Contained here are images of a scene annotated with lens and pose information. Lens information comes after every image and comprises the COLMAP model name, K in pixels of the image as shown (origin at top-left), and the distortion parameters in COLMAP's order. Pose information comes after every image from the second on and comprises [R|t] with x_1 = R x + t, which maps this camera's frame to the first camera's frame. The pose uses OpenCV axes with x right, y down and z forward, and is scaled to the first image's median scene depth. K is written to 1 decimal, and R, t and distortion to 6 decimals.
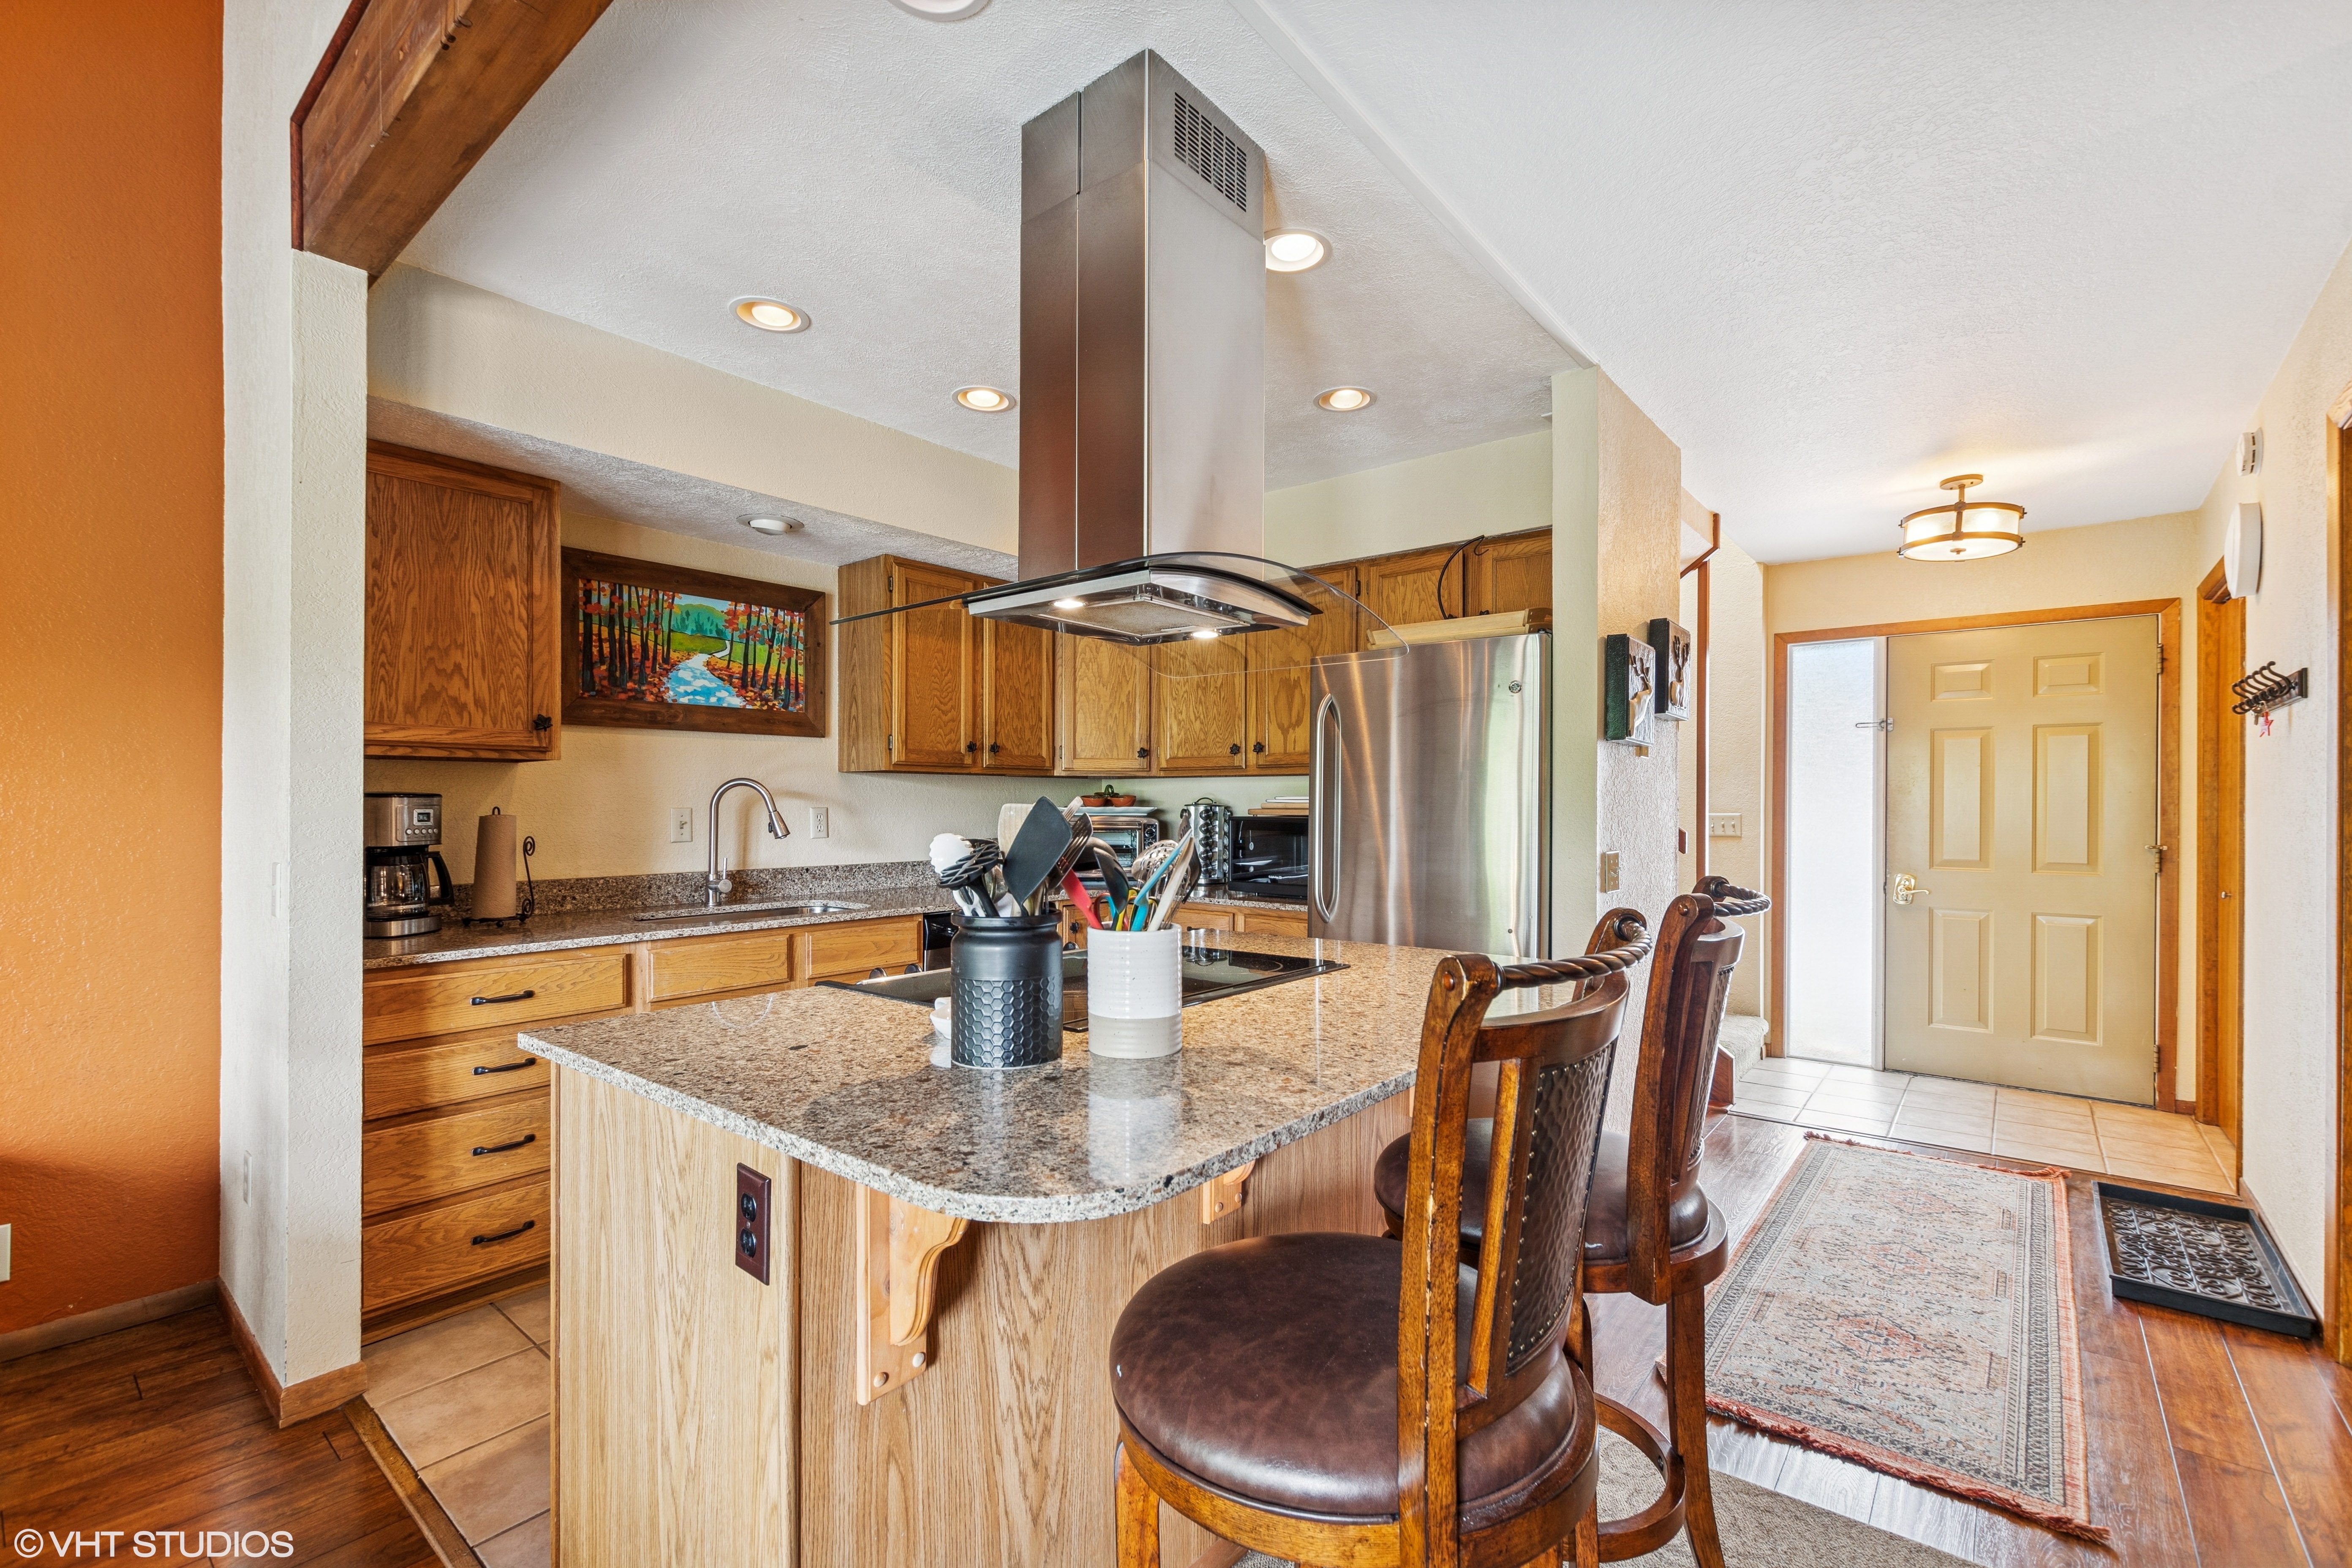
lens RADIAL K [[1027.6, 0, 1182.7], [0, 1027.6, 800.4], [0, 0, 1]] dist [0.010453, -0.004398]
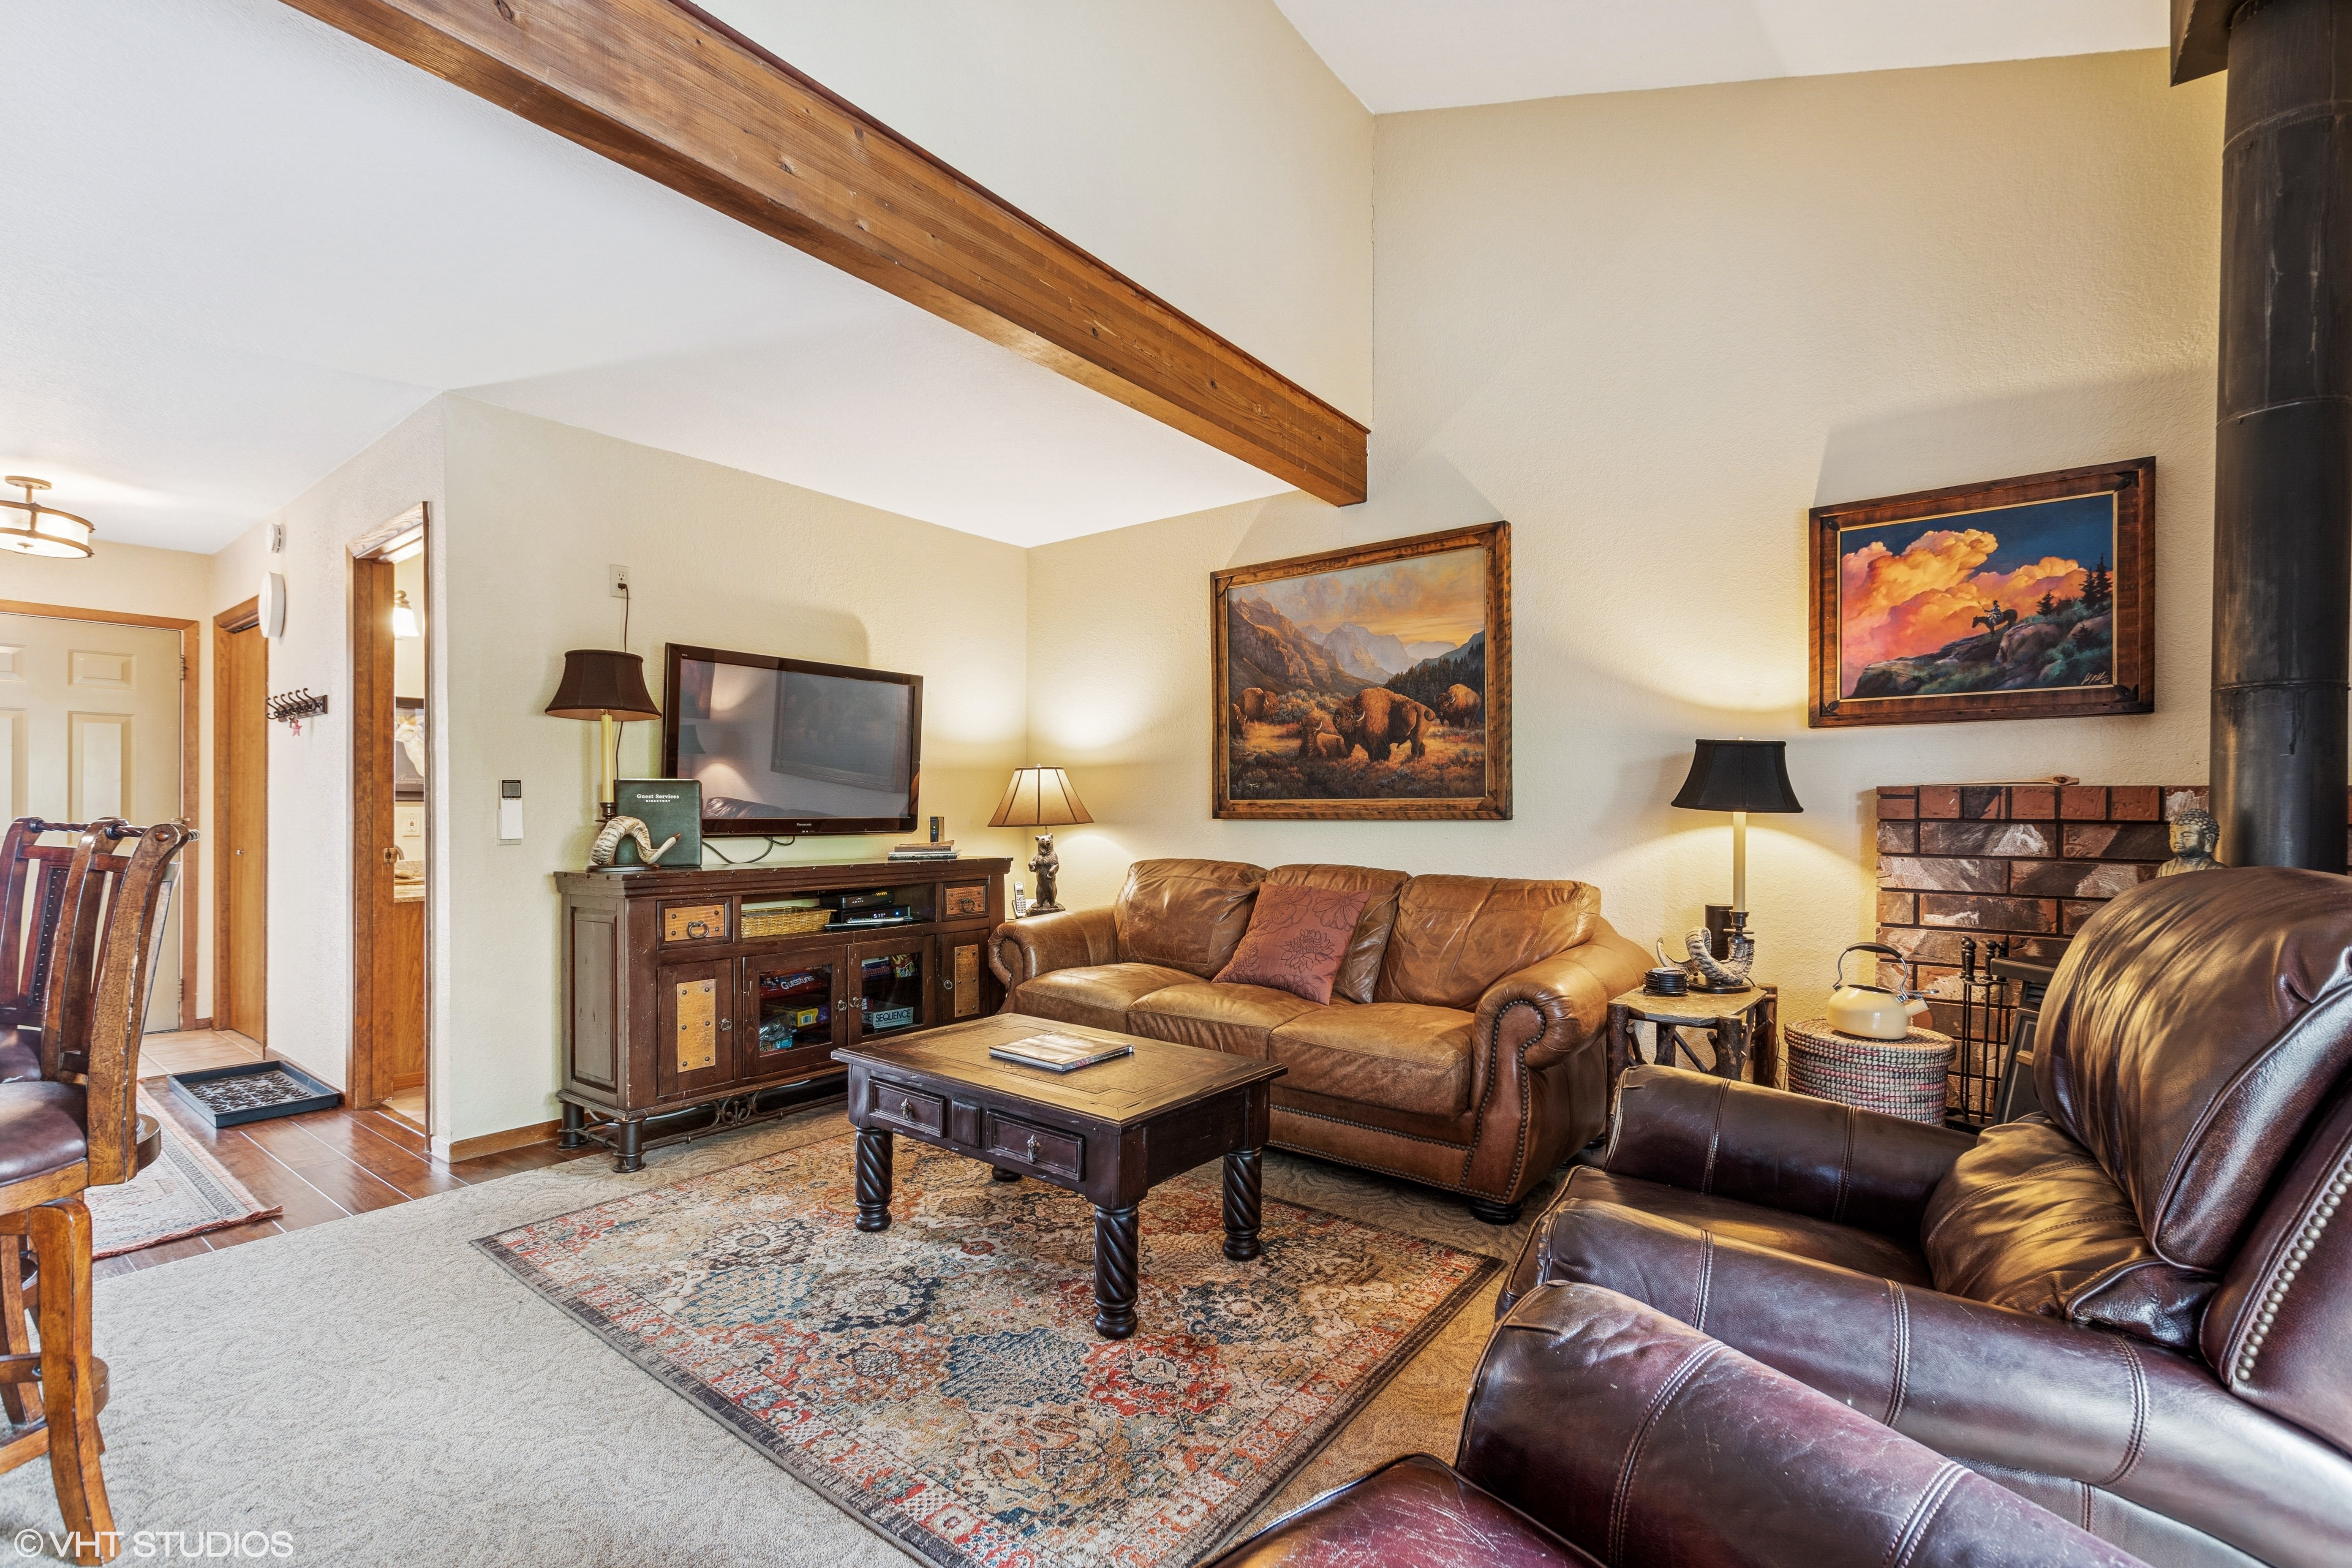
lens RADIAL K [[1027.6, 0, 1187.9], [0, 1027.6, 815.1], [0, 0, 1]] dist [0.010453, -0.004398]
pose [[-0.033350, -0.008859, 0.999404, -0.378946], [-0.008062, 0.999931, 0.008595, 0.022135], [-0.999411, -0.007771, -0.033419, -0.186288]]
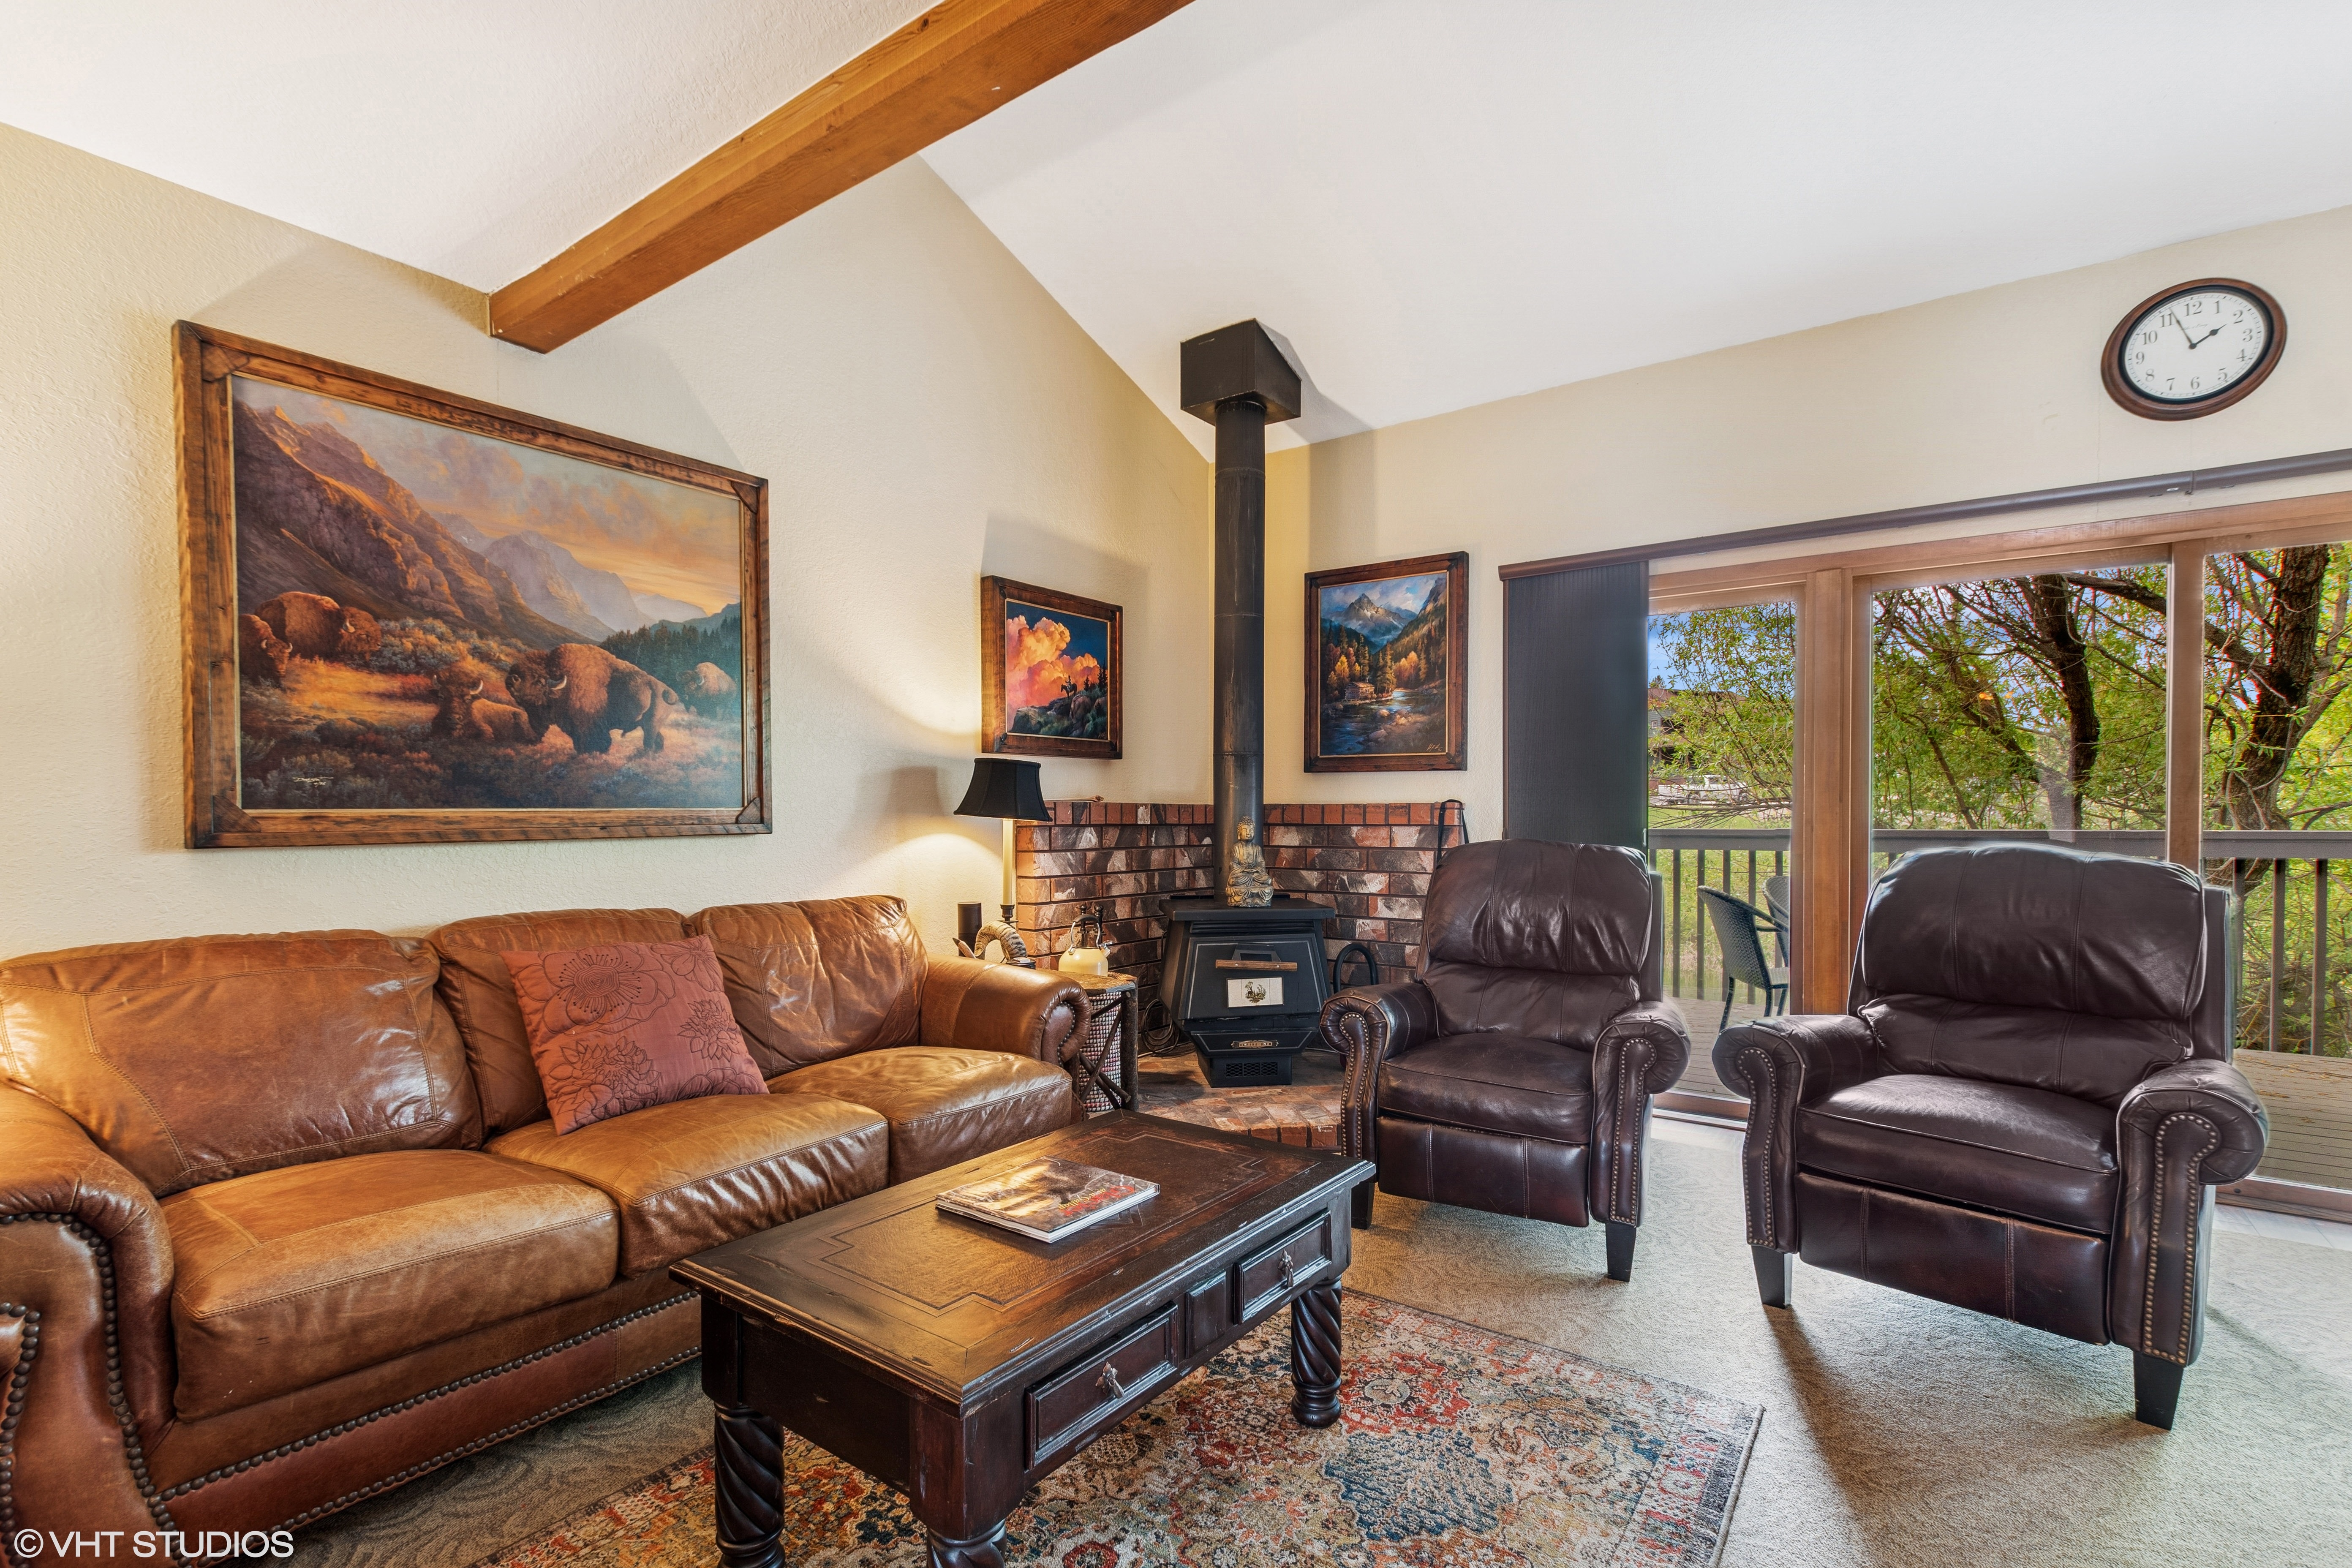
lens RADIAL K [[1072.5, 0, 1211.3], [0, 1072.5, 820.8], [0, 0, 1]] dist [0.005697, -0.003644]
pose [[-0.997121, 0.005412, -0.075627, 0.299793], [0.005411, 0.999985, 0.000227, 0.023457], [0.075627, -0.000183, -0.997136, 0.364905]]
